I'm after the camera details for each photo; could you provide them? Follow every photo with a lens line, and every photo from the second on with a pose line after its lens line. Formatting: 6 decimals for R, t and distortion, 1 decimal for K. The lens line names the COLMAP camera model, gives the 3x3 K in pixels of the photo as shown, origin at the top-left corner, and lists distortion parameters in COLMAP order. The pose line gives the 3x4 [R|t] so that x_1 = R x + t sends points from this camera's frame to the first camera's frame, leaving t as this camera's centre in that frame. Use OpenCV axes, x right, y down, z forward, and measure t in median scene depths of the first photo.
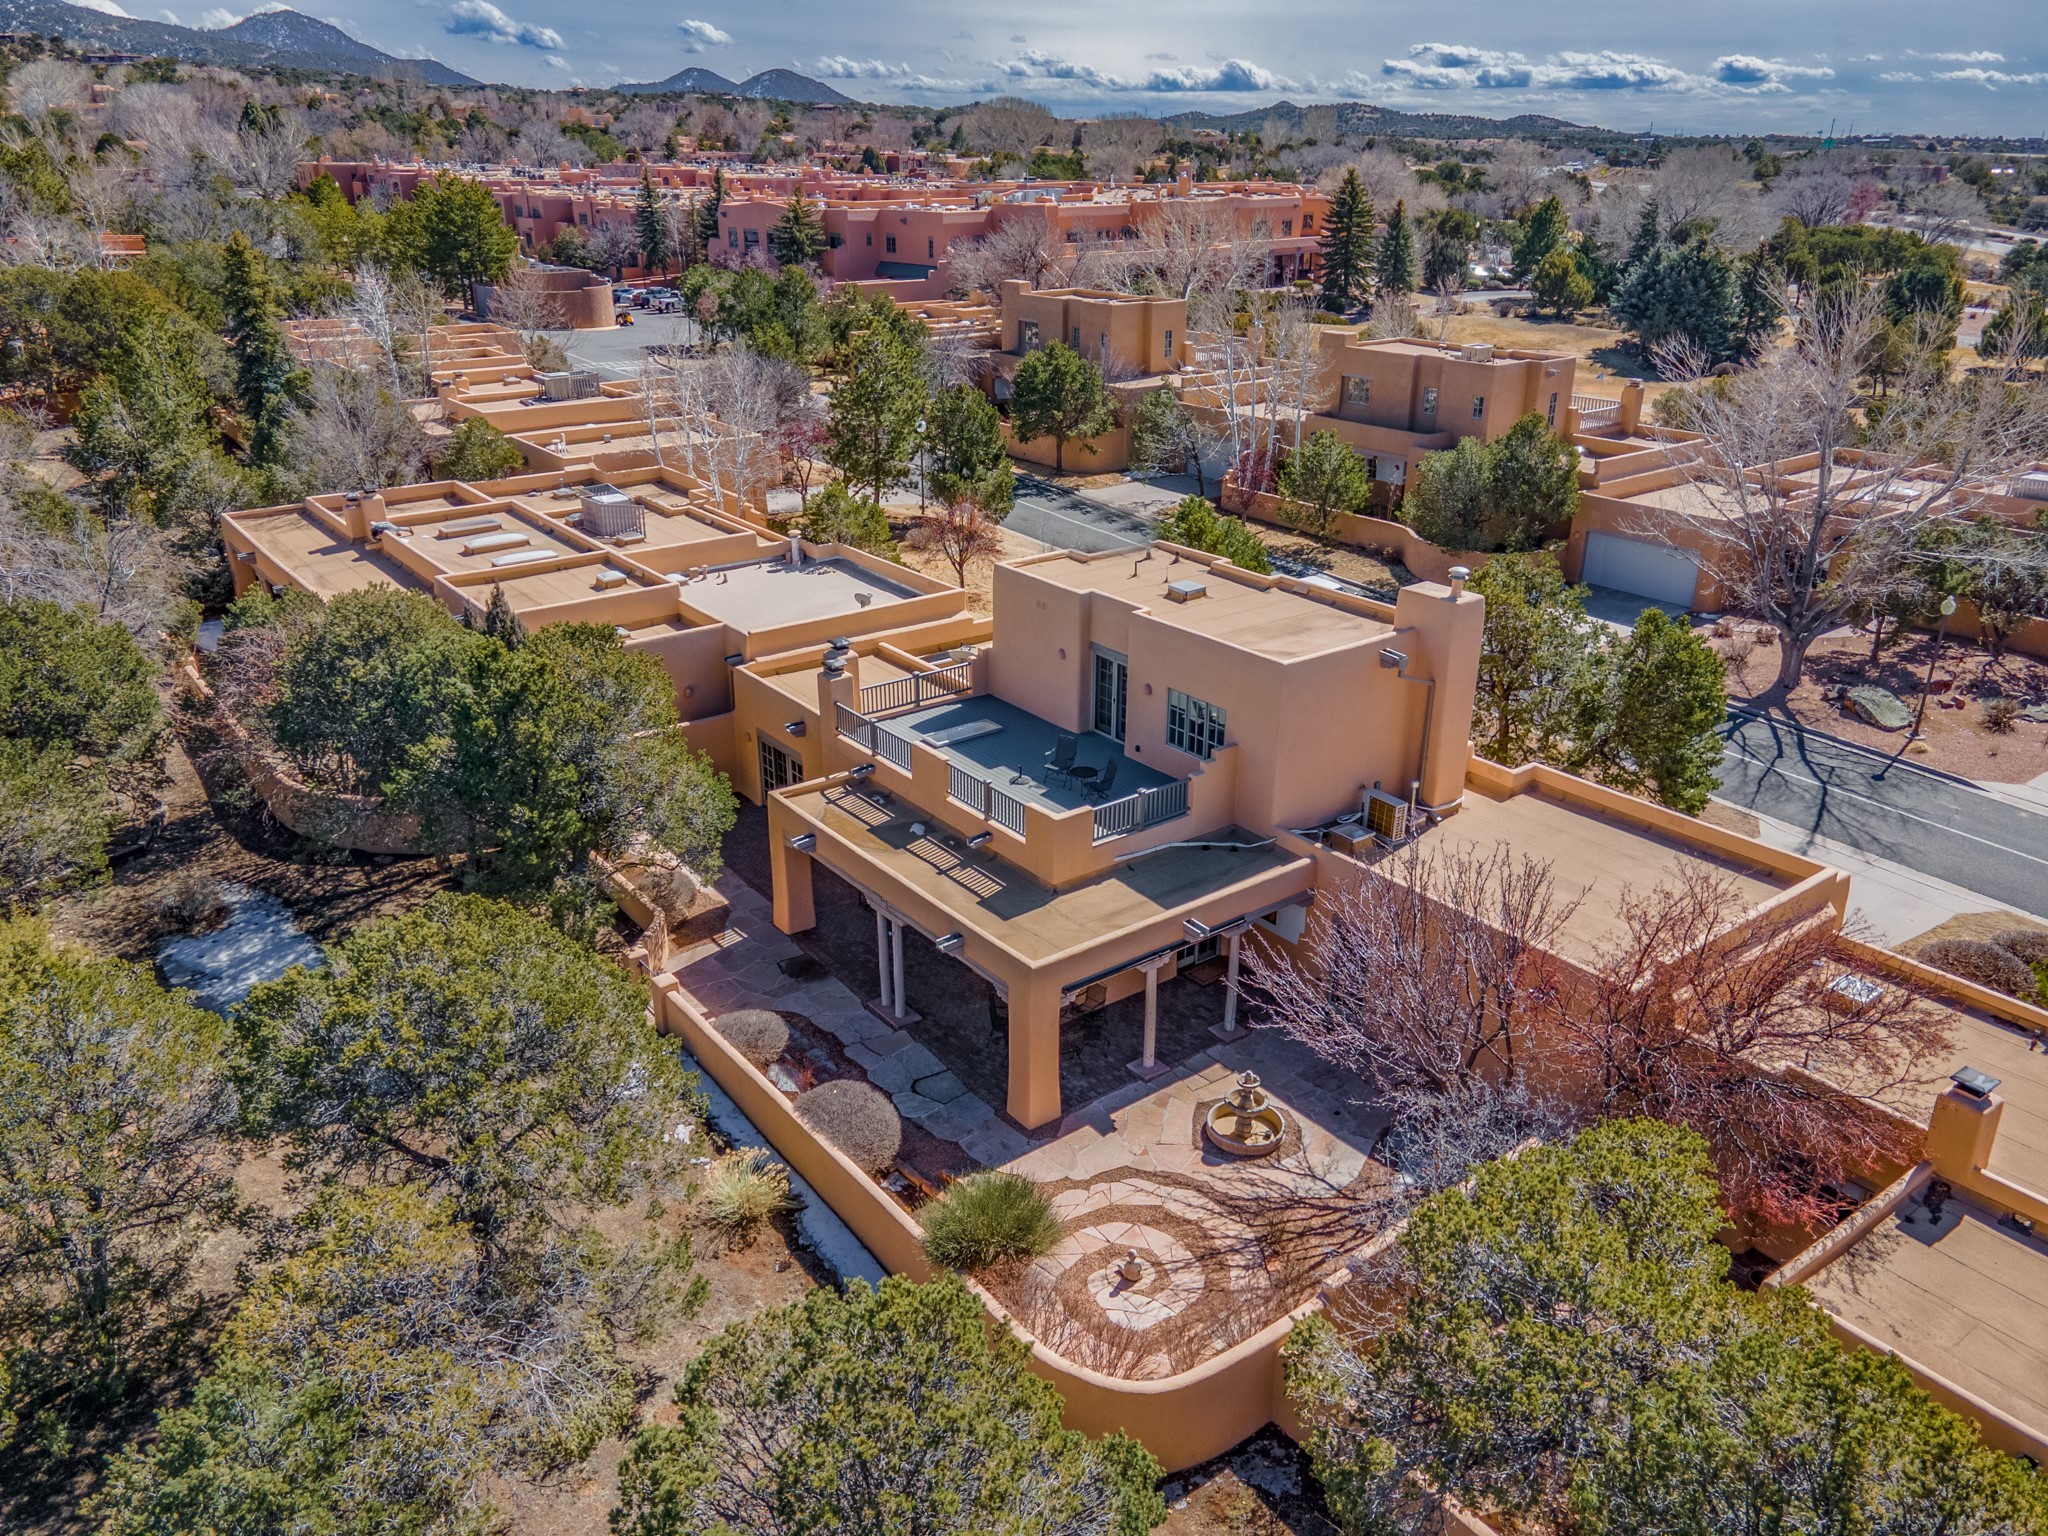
lens RADIAL K [[1554.1, 0, 1029.6], [0, 1554.1, 764.7], [0, 0, 1]] dist [0.049241, -0.008211]
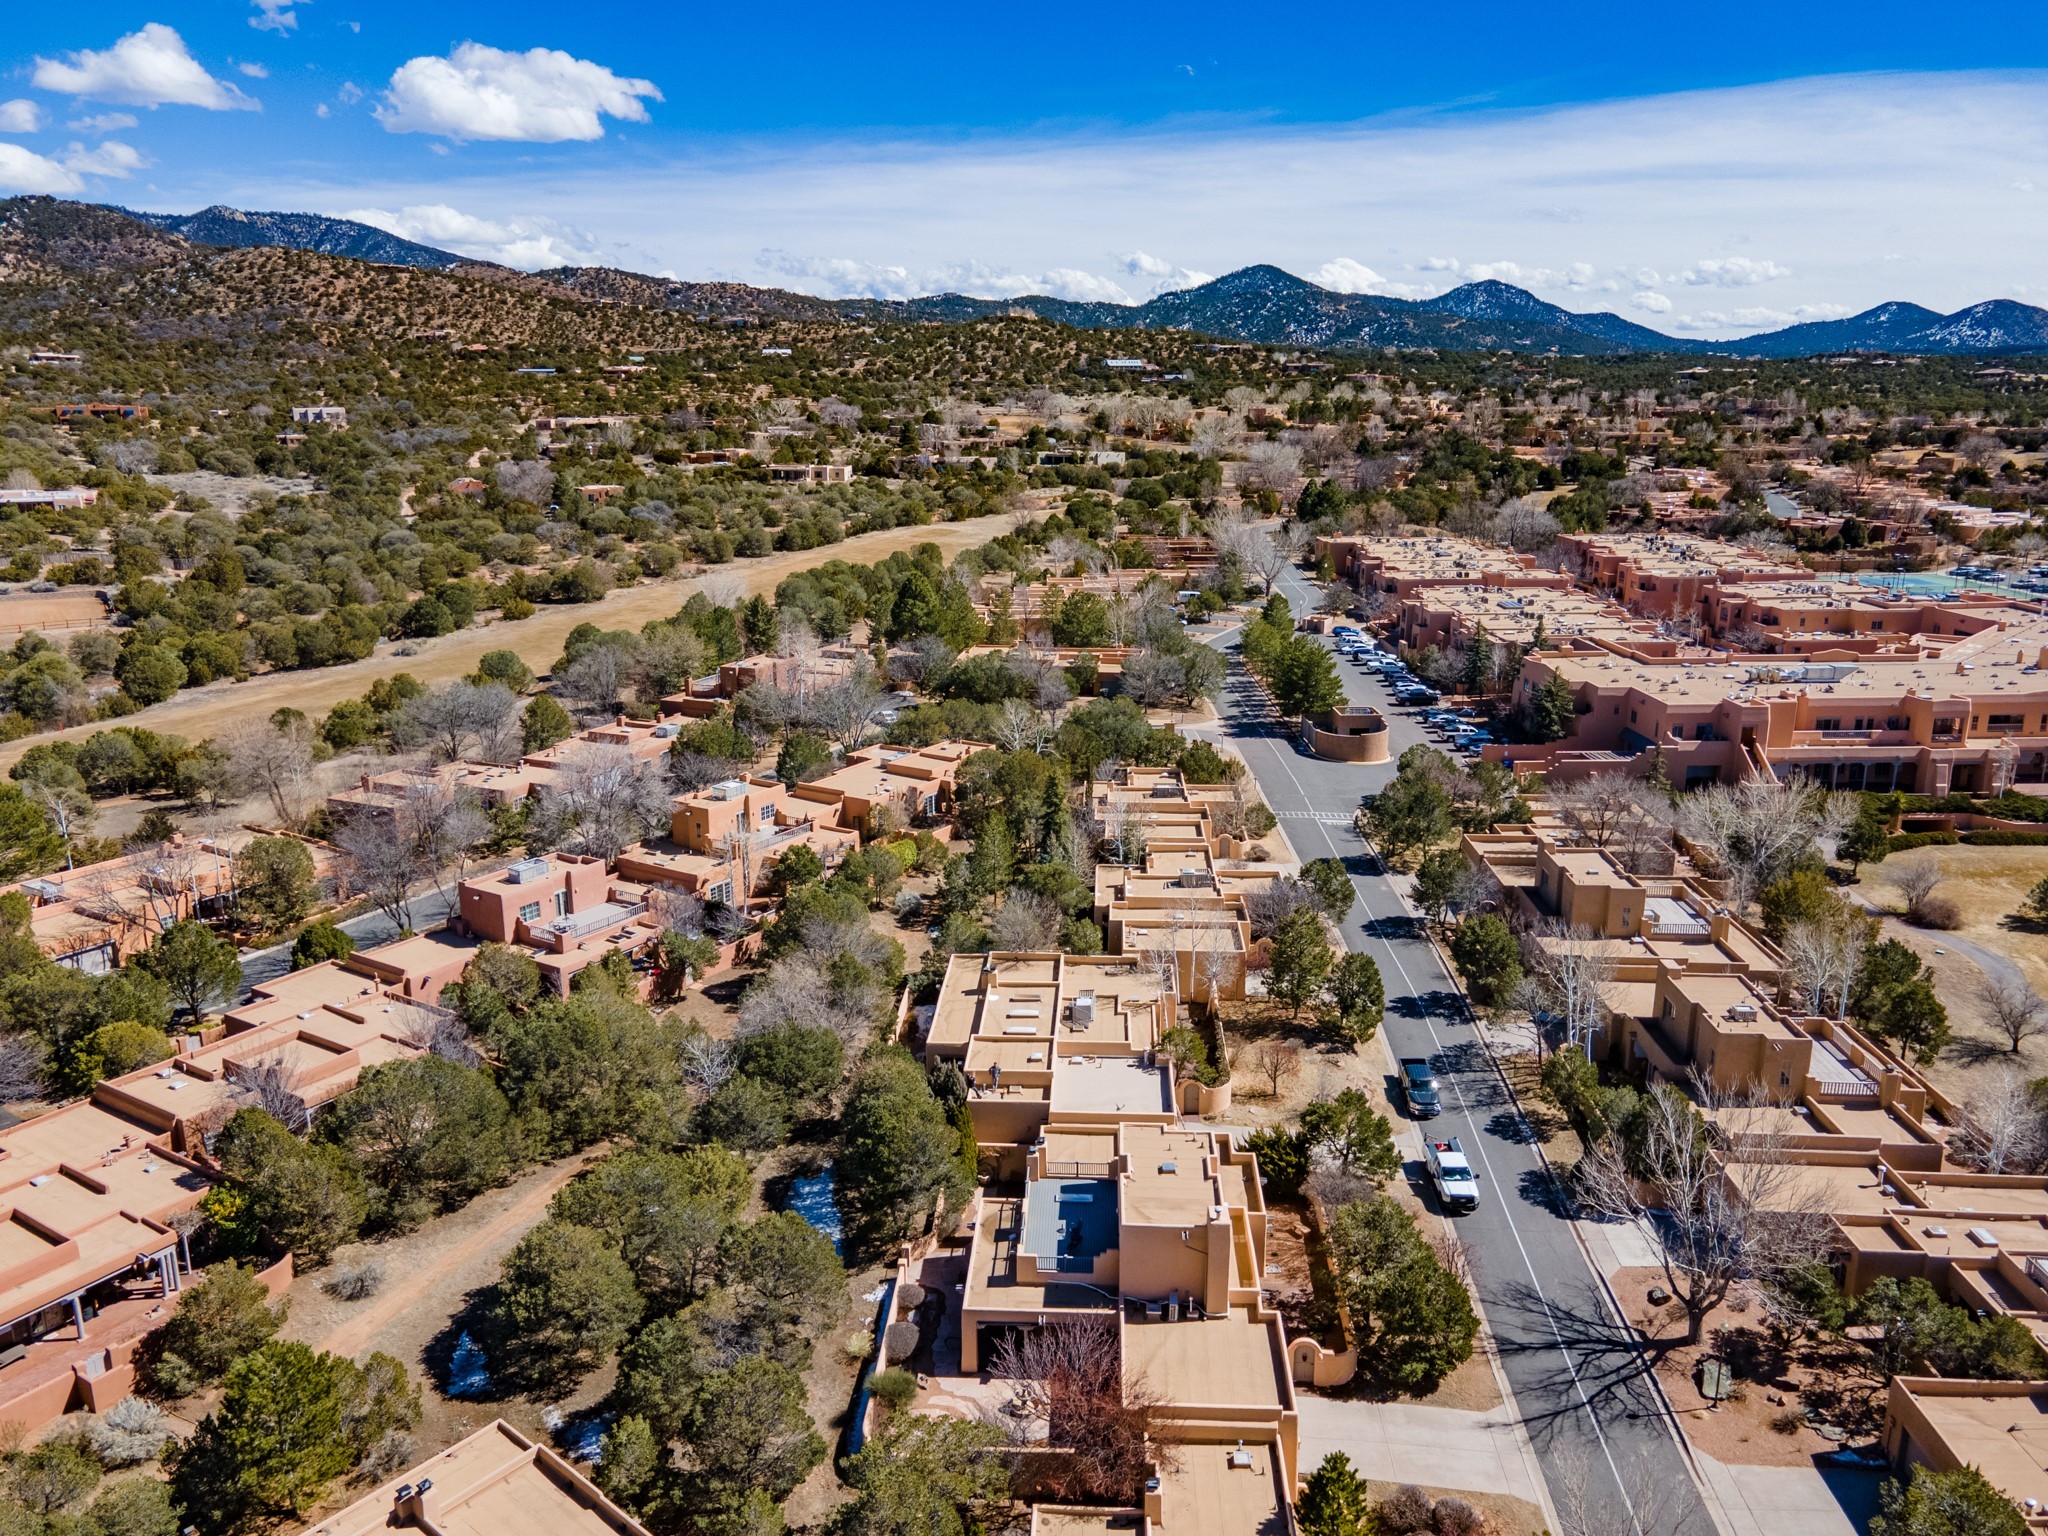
lens RADIAL K [[1554.1, 0, 1013.2], [0, 1554.1, 769.7], [0, 0, 1]] dist [0.049241, -0.008211]
pose [[0.767928, 0.169349, -0.617743, 1.329754], [-0.245739, 0.968512, -0.039973, -0.574618], [0.591522, 0.182500, 0.785363, -1.033189]]
